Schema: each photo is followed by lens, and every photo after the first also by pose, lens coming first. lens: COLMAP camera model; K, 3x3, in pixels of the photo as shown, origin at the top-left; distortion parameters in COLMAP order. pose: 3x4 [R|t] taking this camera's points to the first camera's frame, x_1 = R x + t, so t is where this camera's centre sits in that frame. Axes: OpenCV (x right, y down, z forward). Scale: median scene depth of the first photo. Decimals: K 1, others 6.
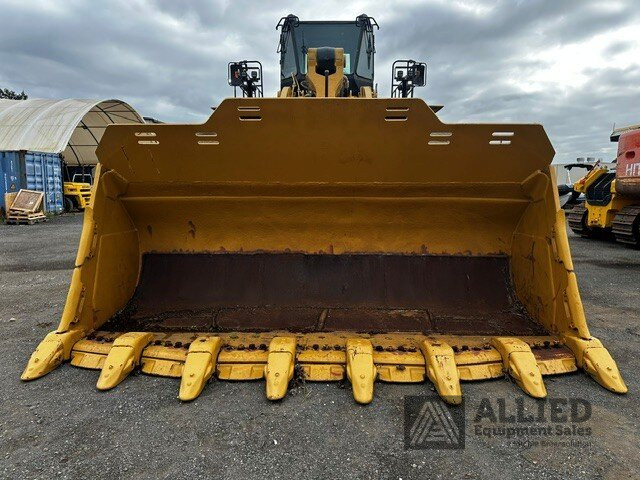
lens RADIAL K [[455.8, 0, 320.0], [0, 455.8, 240.0], [0, 0, 1]] dist [0.108530, -0.152953]
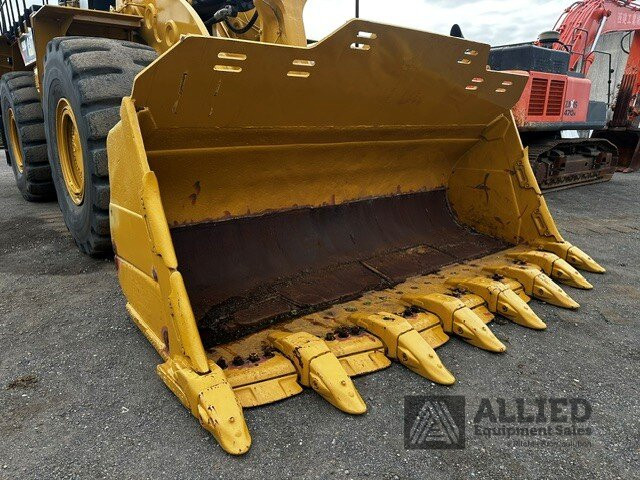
lens RADIAL K [[455.8, 0, 320.0], [0, 455.8, 240.0], [0, 0, 1]] dist [0.108530, -0.152953]
pose [[0.755668, -0.166465, 0.633447, -0.602074], [0.081270, 0.983519, 0.161511, -0.050985], [-0.649893, -0.070569, 0.756743, 0.308904]]
